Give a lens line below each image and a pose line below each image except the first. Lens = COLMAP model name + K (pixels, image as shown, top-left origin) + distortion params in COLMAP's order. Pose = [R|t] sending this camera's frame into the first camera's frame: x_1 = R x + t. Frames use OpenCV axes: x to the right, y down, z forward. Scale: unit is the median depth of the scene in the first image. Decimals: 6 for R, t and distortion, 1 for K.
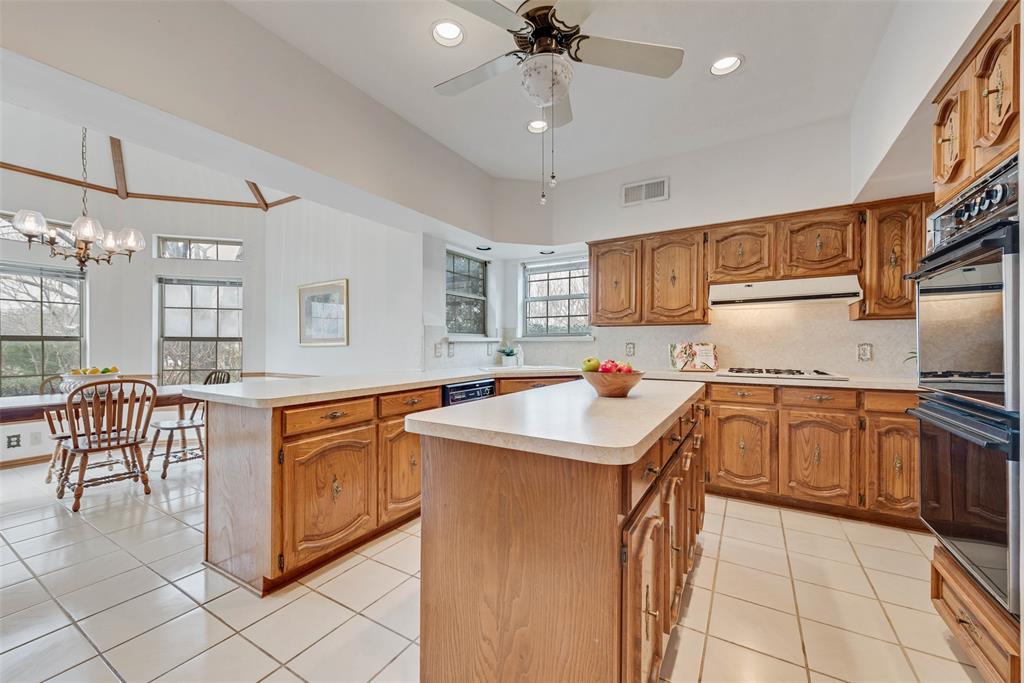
lens RADIAL K [[399.0, 0, 507.3], [0, 399.0, 346.5], [0, 0, 1]] dist [0.003269, -0.001484]
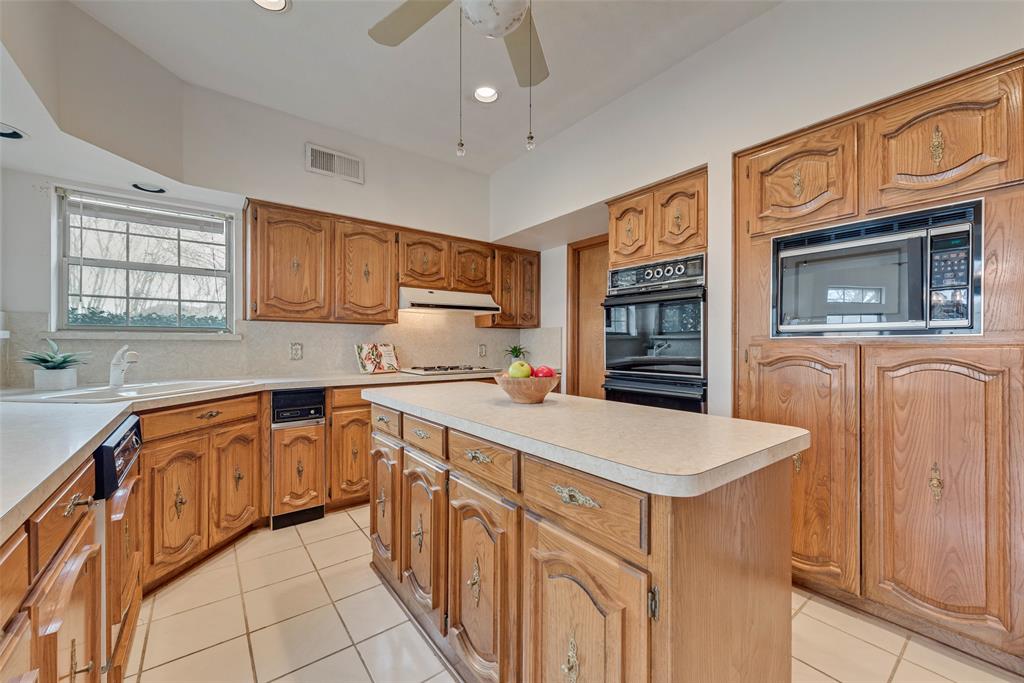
lens RADIAL K [[399.0, 0, 508.4], [0, 399.0, 344.7], [0, 0, 1]] dist [0.003269, -0.001484]
pose [[0.357734, 0.000075, 0.933824, -0.322188], [0.004248, 0.999990, -0.001708, -0.003807], [-0.933814, 0.004578, 0.357730, 0.373596]]
